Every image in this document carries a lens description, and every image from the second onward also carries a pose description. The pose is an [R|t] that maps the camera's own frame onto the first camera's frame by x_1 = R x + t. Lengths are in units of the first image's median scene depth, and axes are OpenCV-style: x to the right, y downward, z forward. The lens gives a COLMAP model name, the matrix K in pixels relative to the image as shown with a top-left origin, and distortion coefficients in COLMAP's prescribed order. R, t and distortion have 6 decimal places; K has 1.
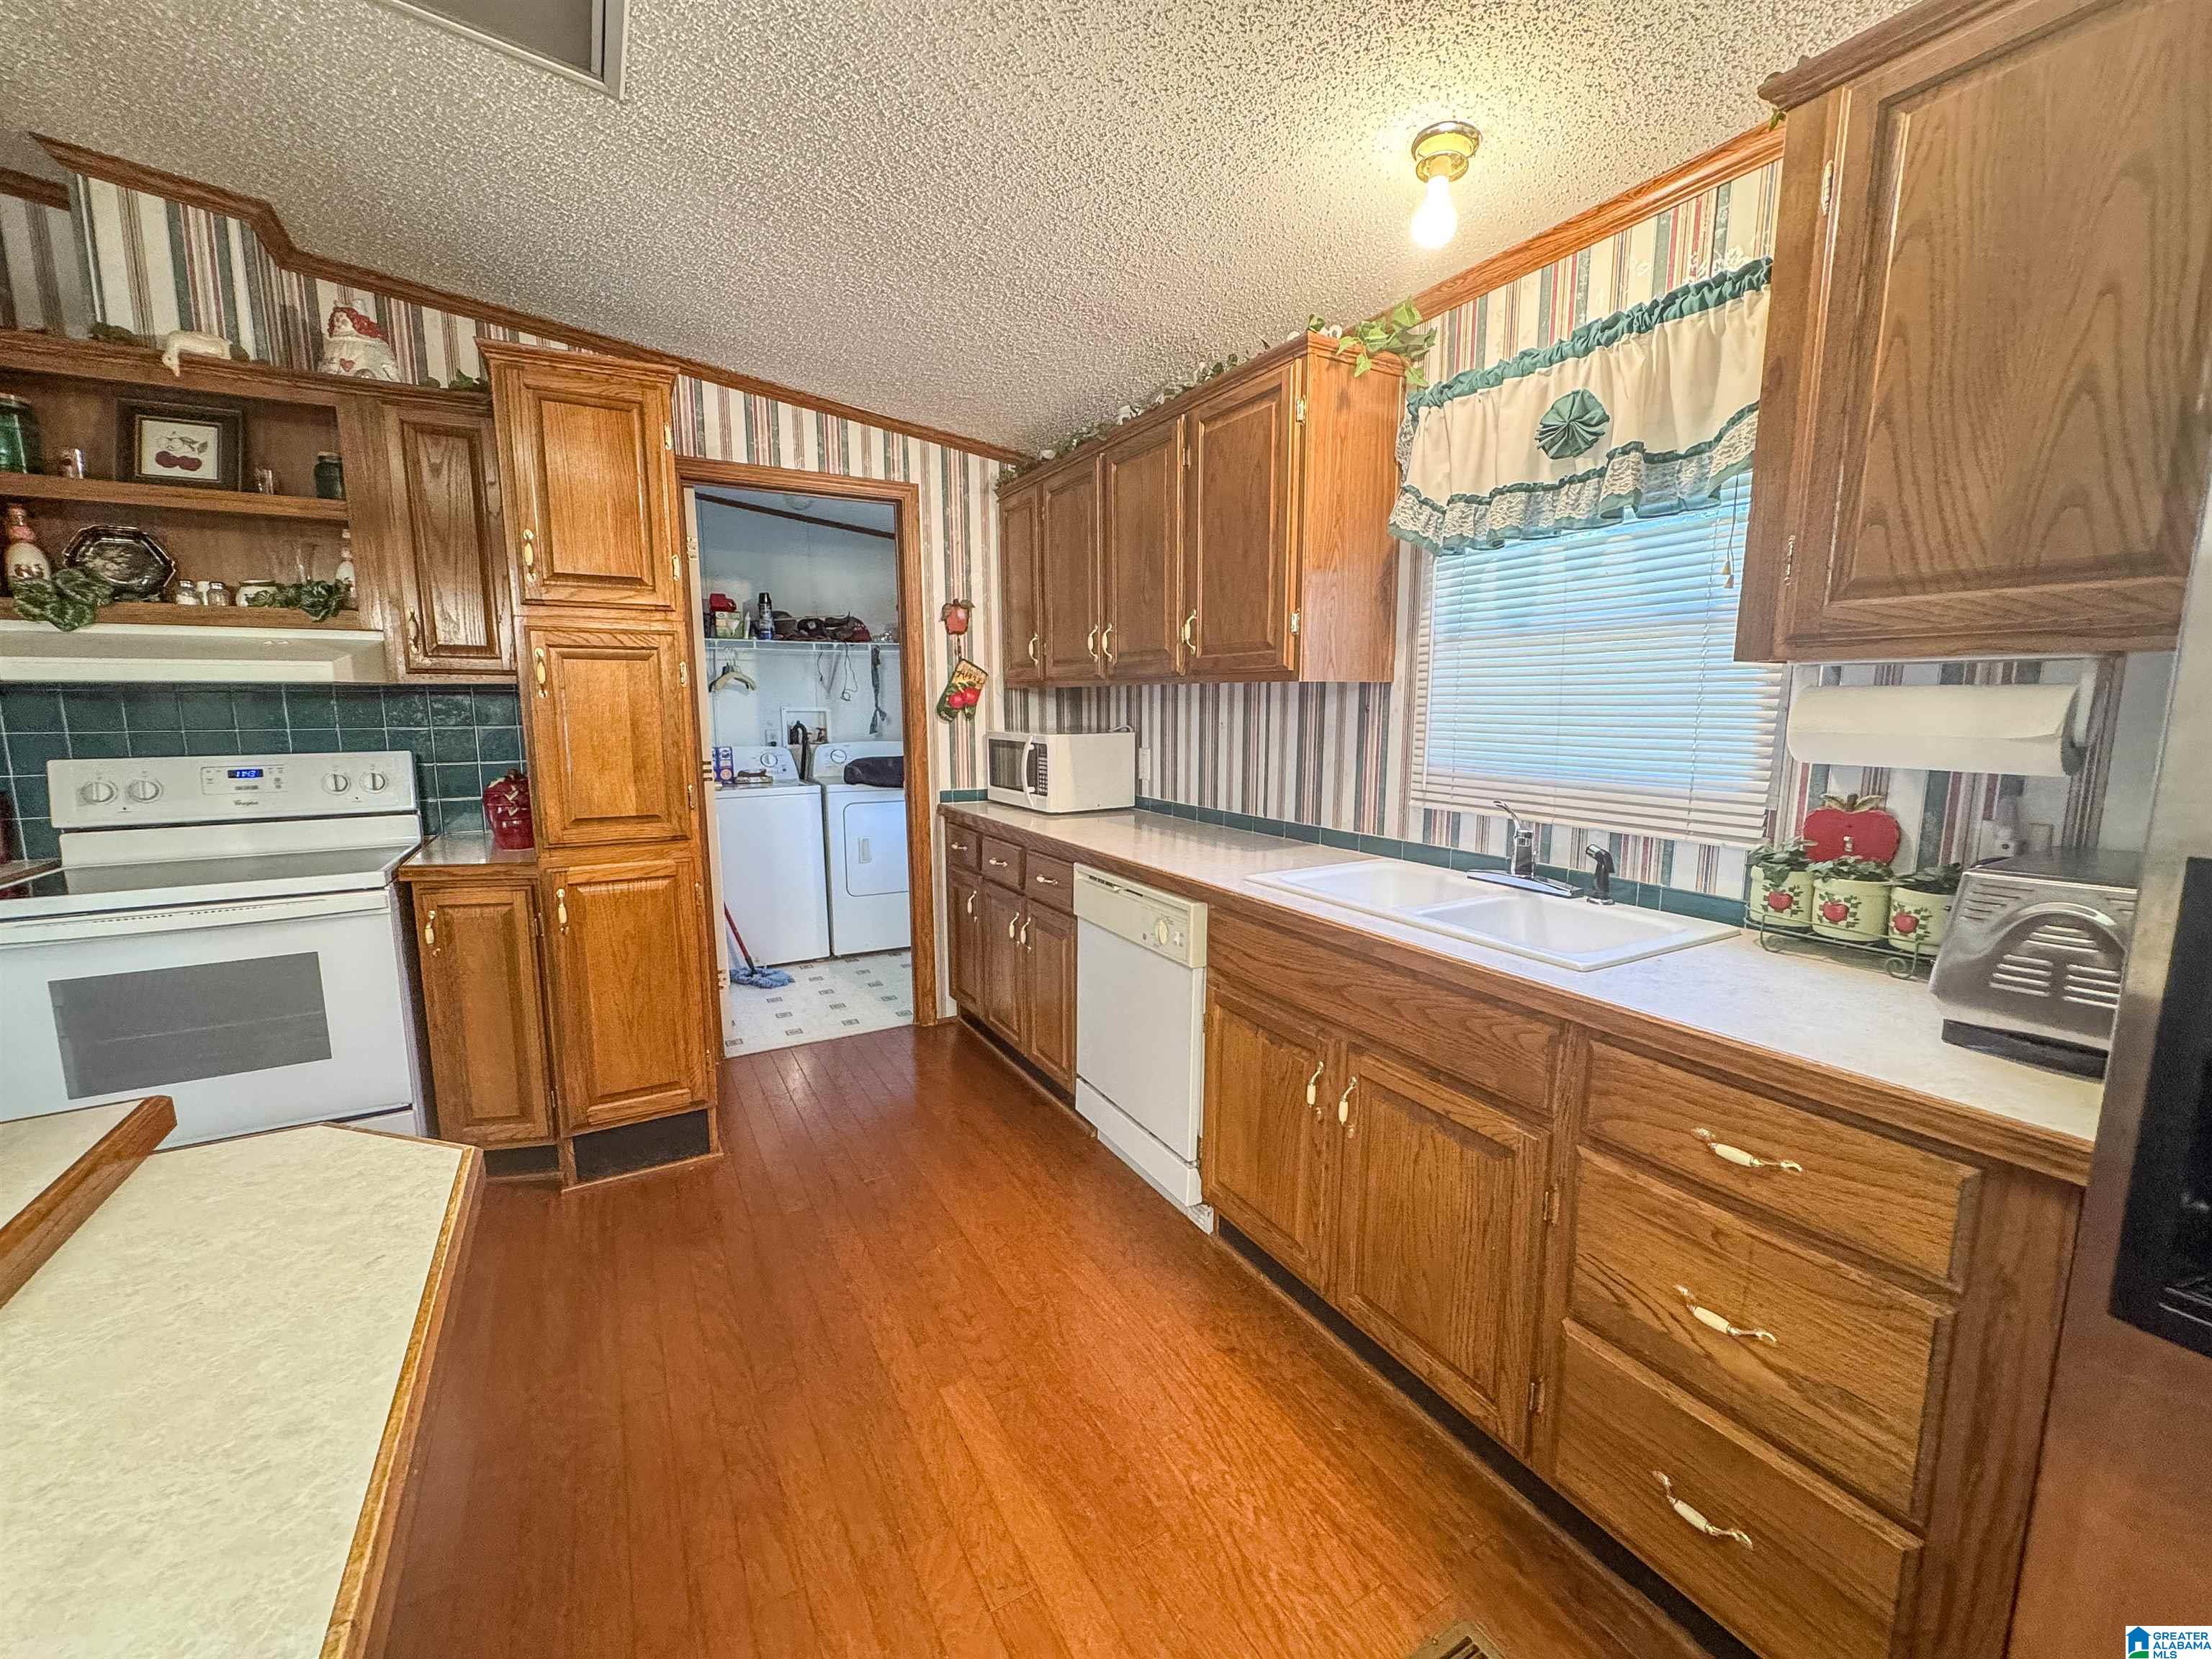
lens RADIAL K [[890.5, 0, 1107.2], [0, 890.5, 829.4], [0, 0, 1]] dist [-0.003531, 0.000946]
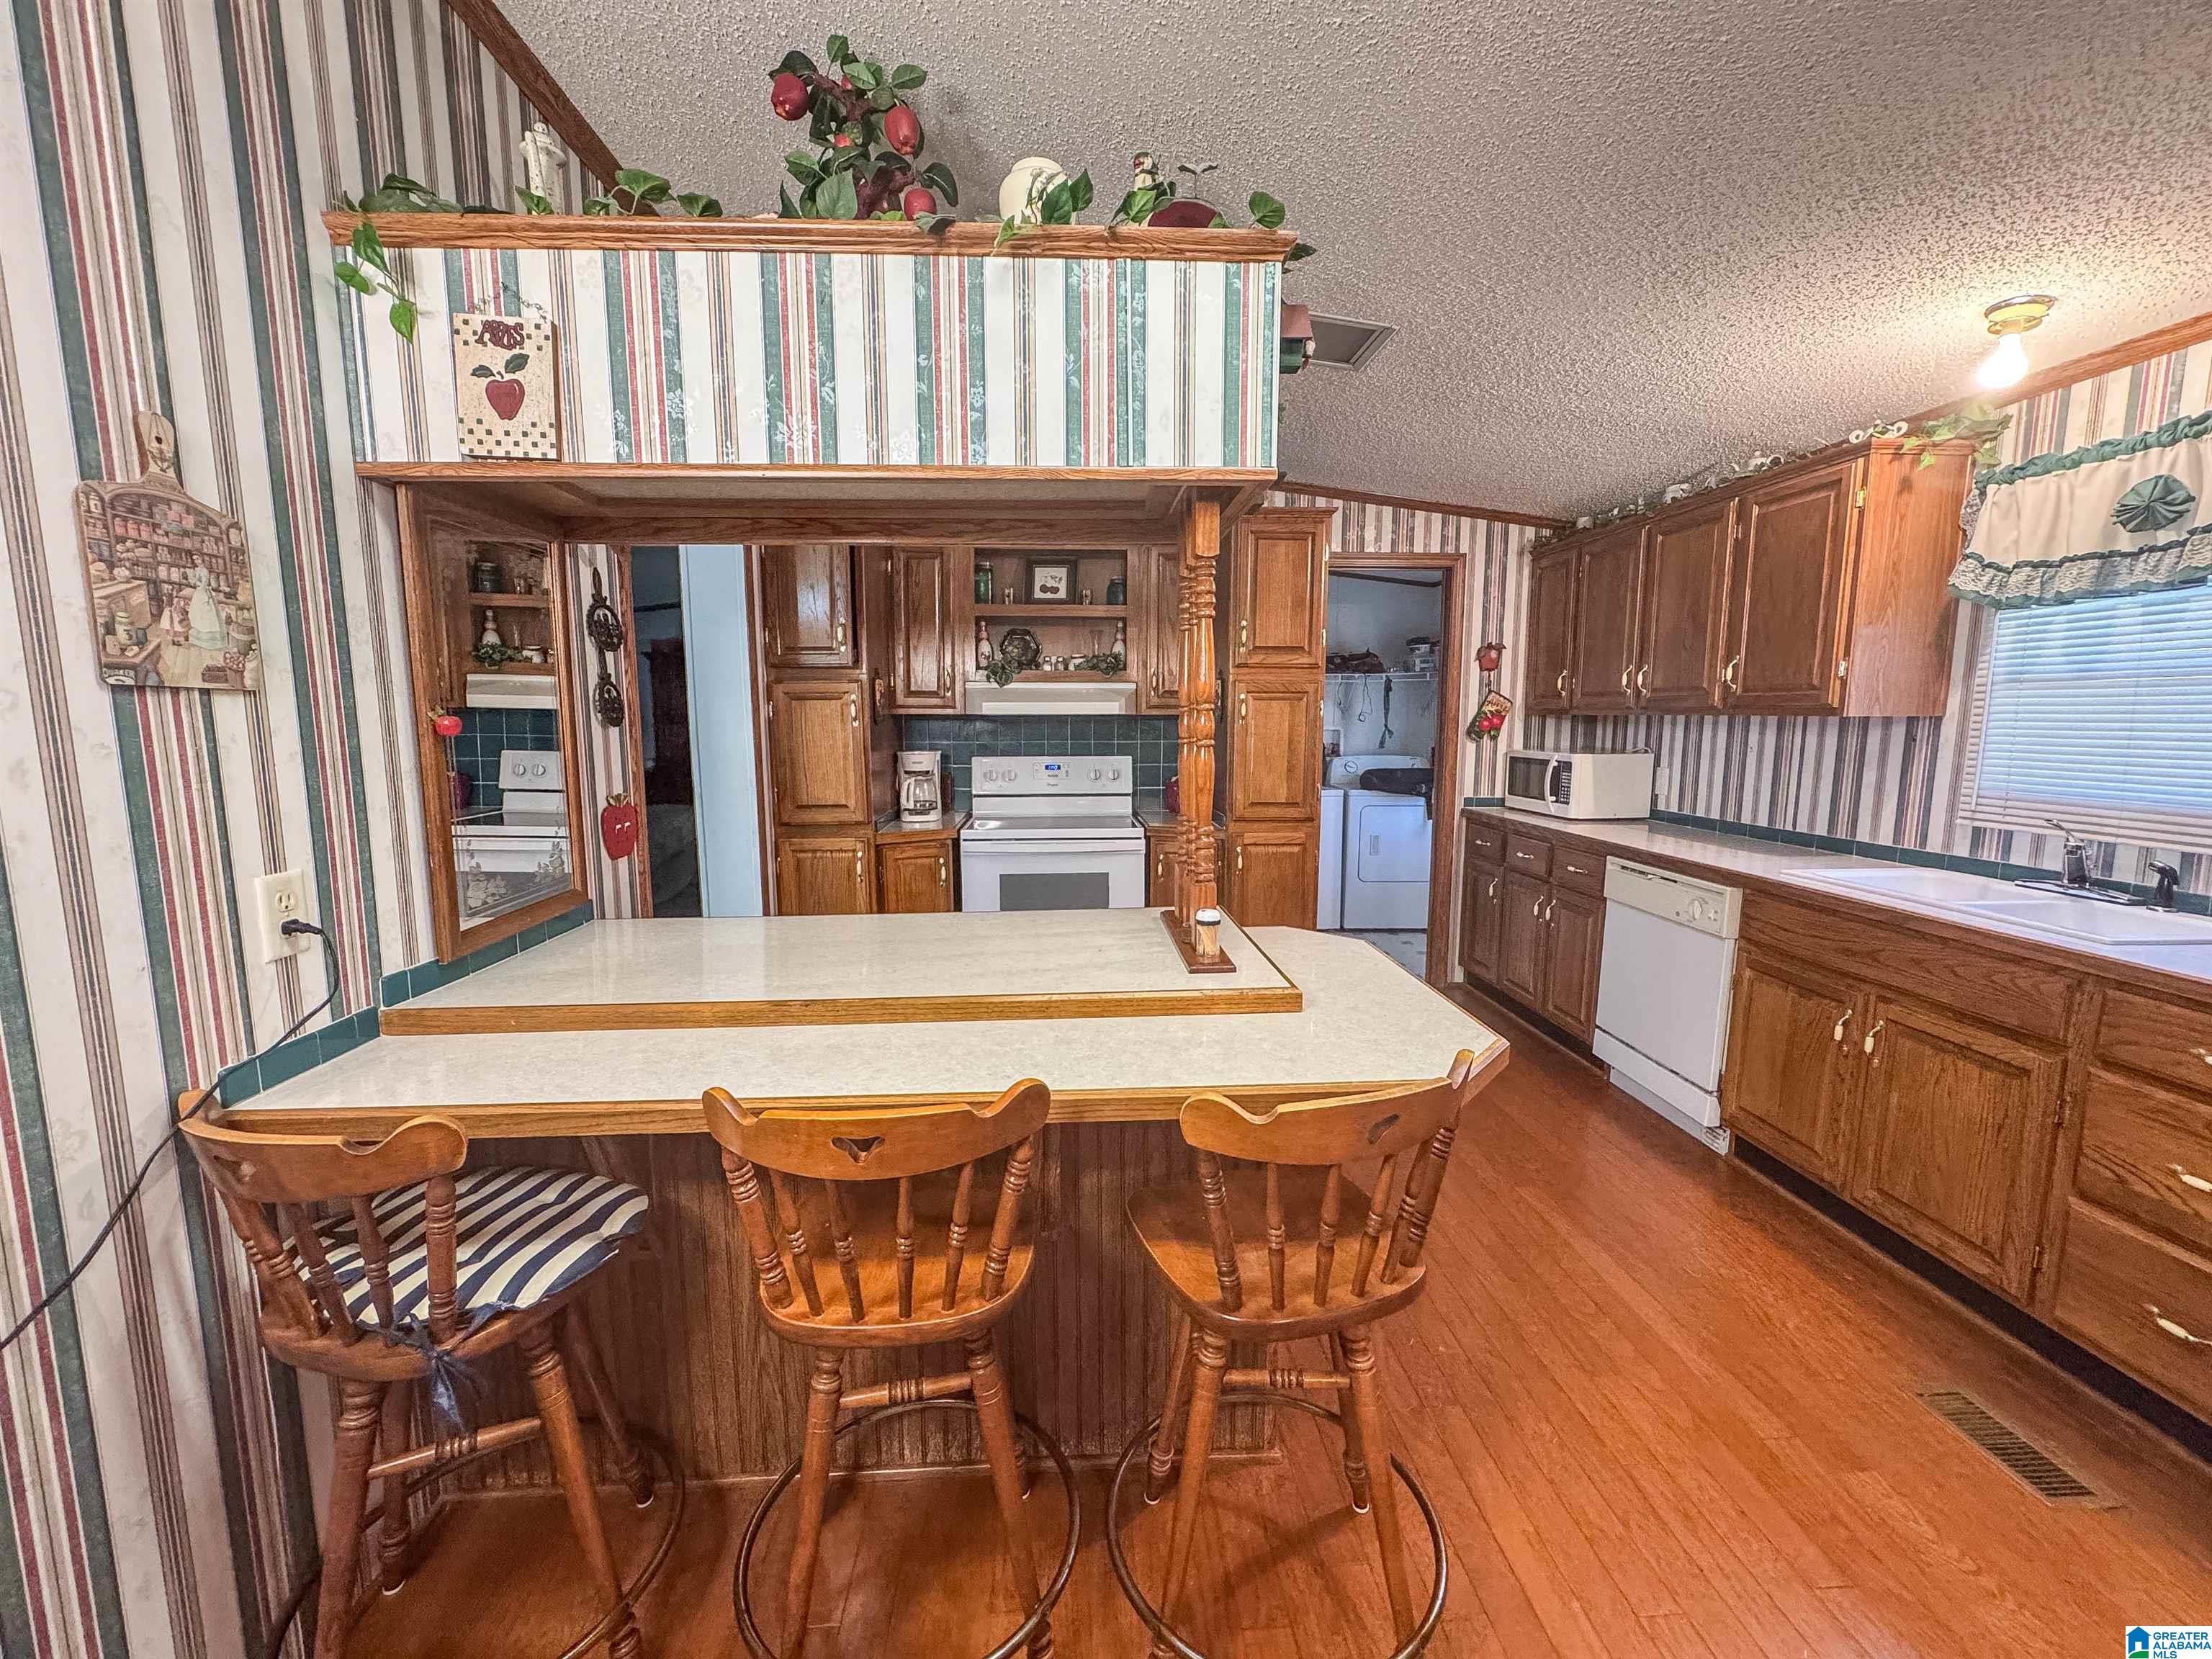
lens RADIAL K [[887.5, 0, 1106.0], [0, 887.5, 829.5], [0, 0, 1]] dist [-0.001172, 0.000346]
pose [[0.896291, 0.058569, -0.439581, -0.136858], [-0.064563, 0.997913, 0.001320, 0.049012], [0.438741, 0.027197, 0.898202, -0.496314]]
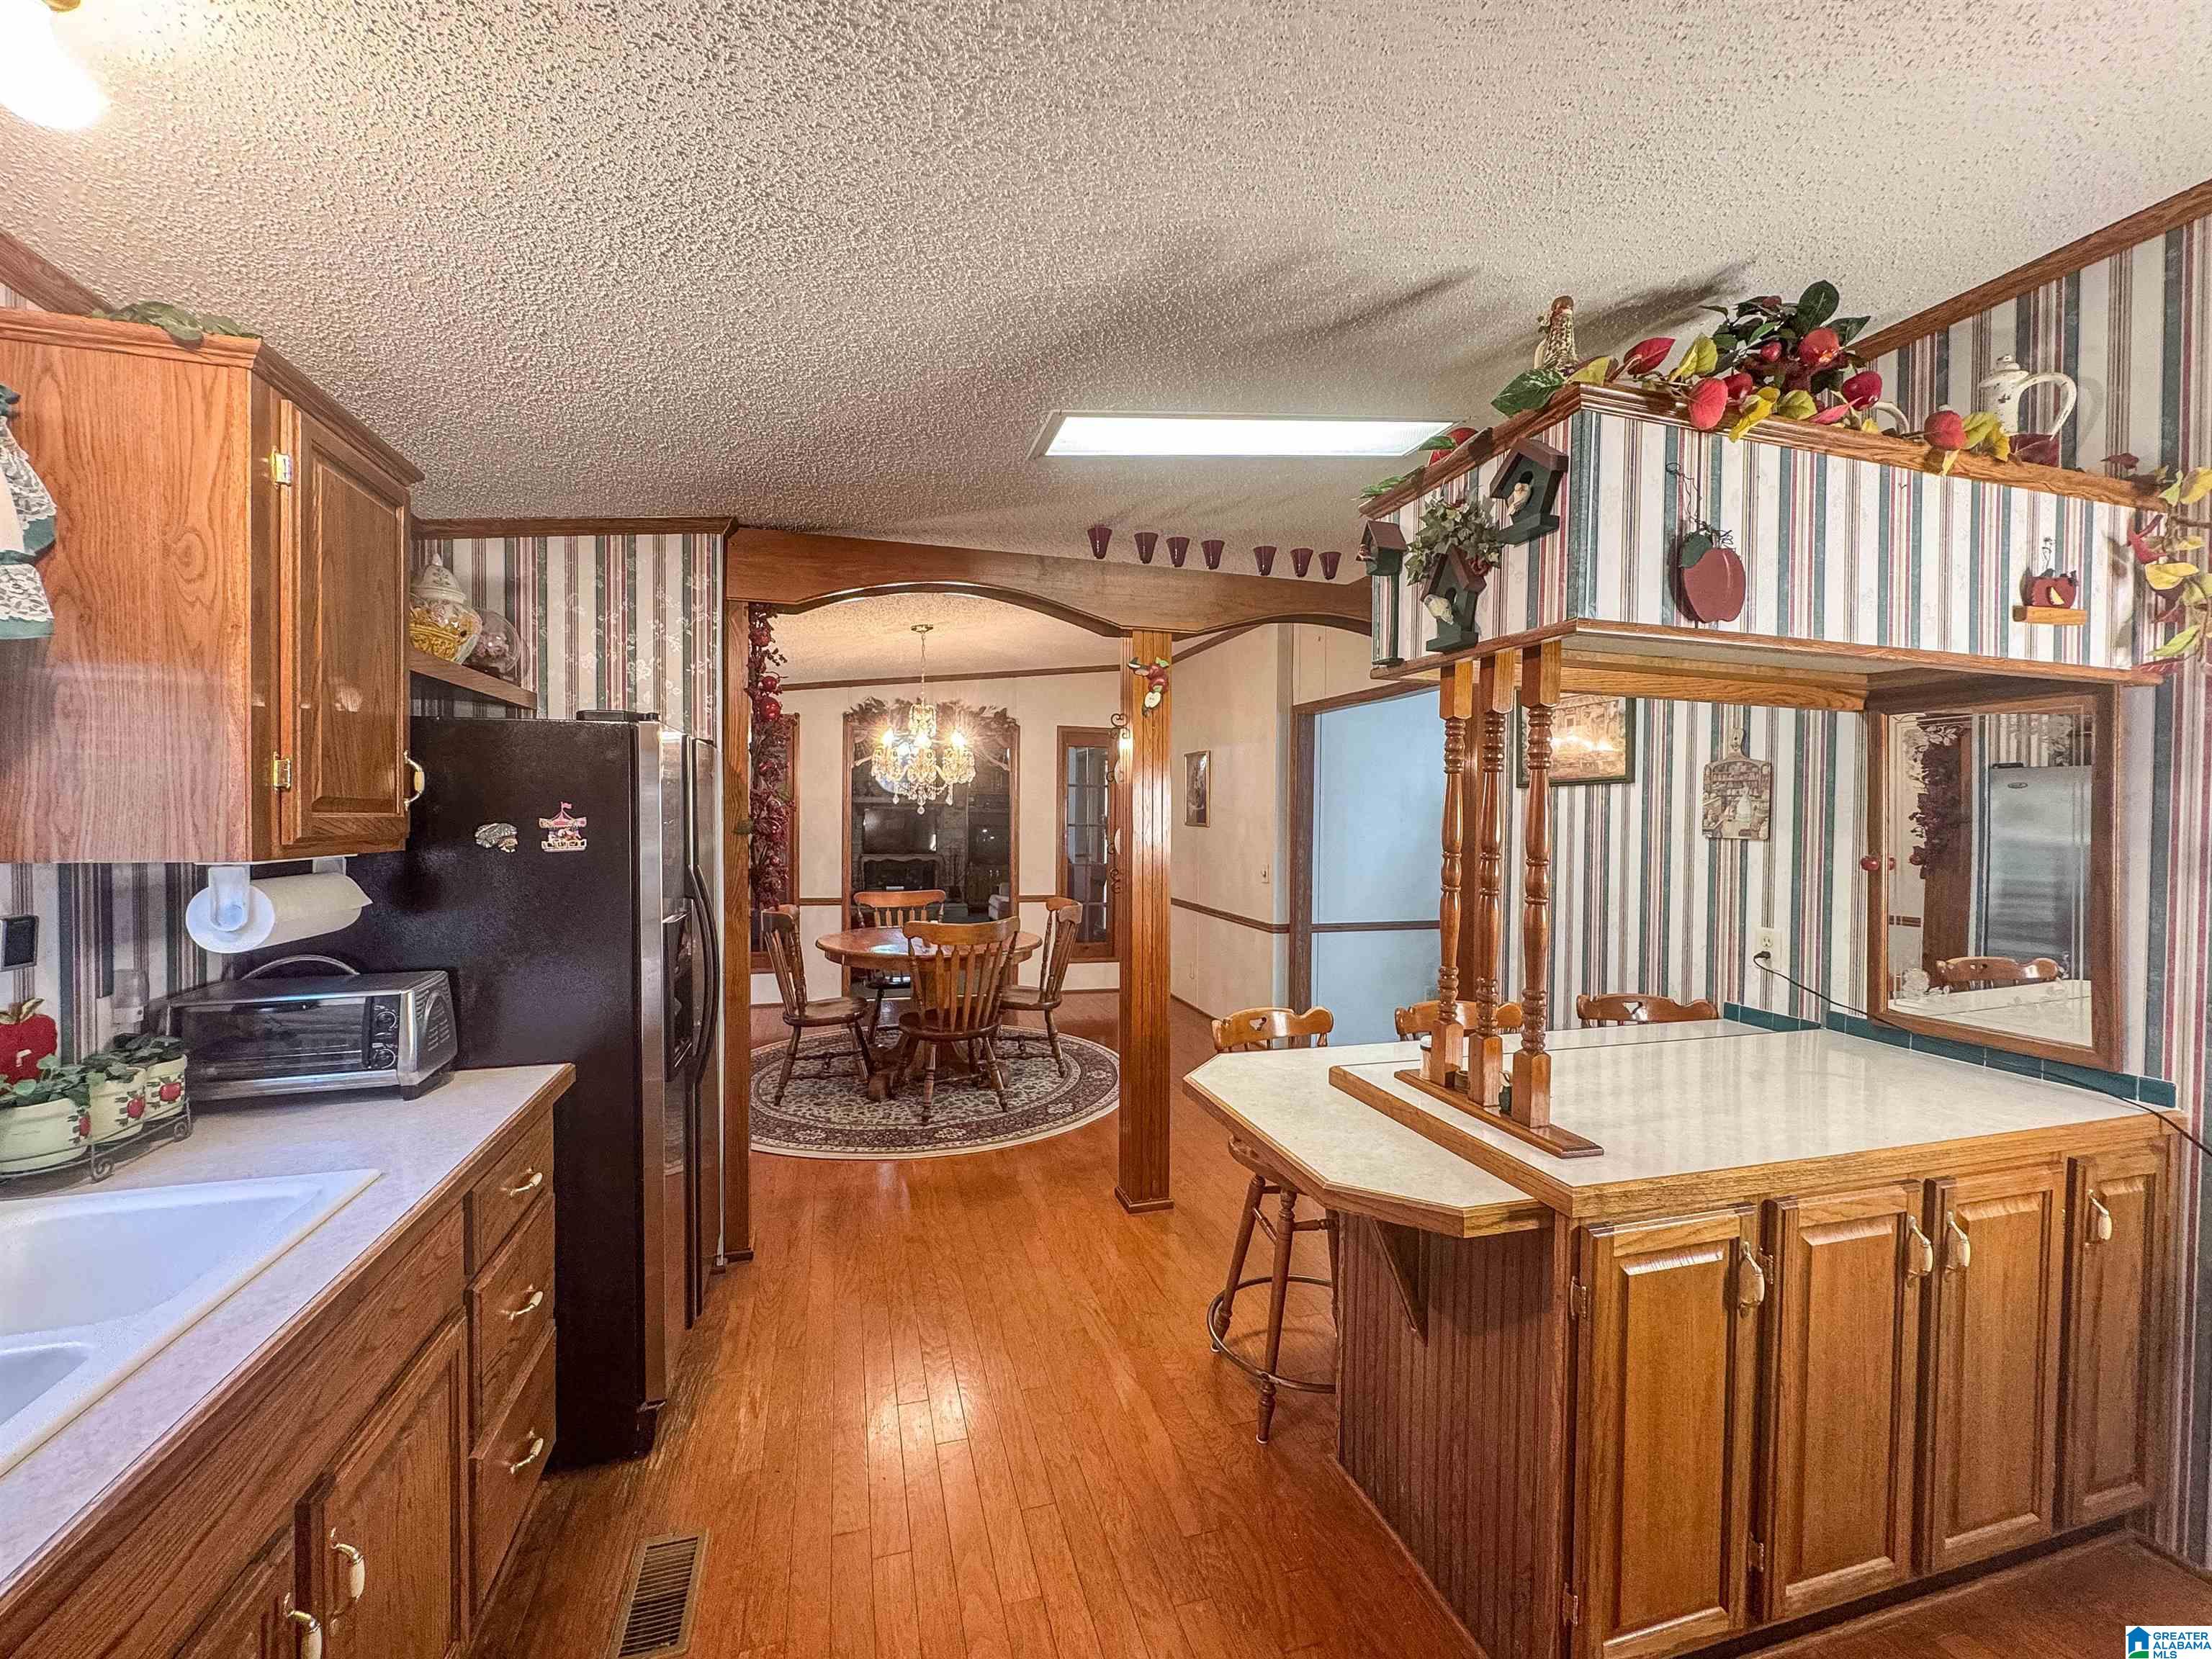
lens RADIAL K [[890.5, 0, 1107.2], [0, 890.5, 829.4], [0, 0, 1]] dist [-0.003531, 0.000946]
pose [[-0.972987, -0.010008, 0.230644, -0.273855], [0.026107, 0.987881, 0.153002, -0.201823], [-0.229380, 0.154890, -0.960934, 0.995426]]
